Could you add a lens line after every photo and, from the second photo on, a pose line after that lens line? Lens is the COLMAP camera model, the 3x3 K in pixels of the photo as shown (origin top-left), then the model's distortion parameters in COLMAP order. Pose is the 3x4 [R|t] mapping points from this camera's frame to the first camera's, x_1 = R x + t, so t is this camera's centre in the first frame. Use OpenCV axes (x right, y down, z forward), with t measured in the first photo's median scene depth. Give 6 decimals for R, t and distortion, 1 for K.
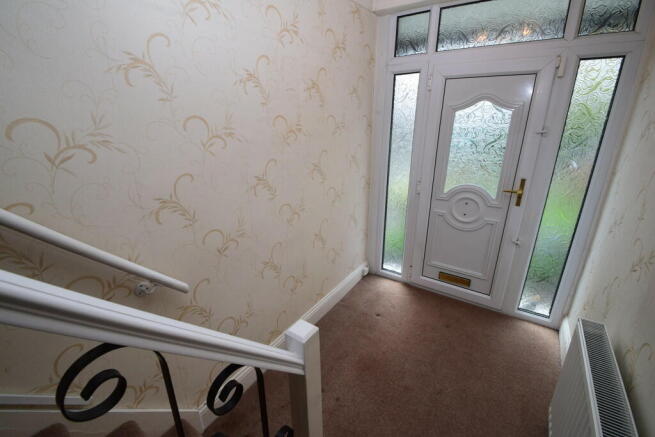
lens RADIAL K [[295.1, 0, 327.5], [0, 295.1, 218.5], [0, 0, 1]] dist [0.028639, -0.018205]
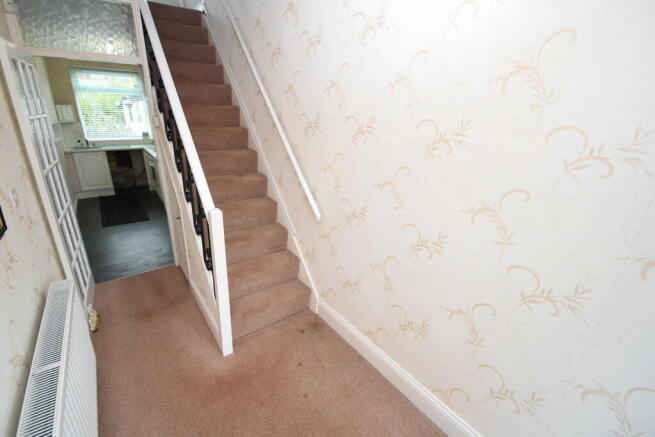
lens RADIAL K [[283.7, 0, 327.2], [0, 283.7, 221.9], [0, 0, 1]] dist [0.000038, -0.008650]
pose [[-0.307382, 0.333122, -0.891373, 0.666611], [-0.350043, 0.831462, 0.431441, -0.327504], [0.884865, 0.444636, -0.138969, 0.918757]]
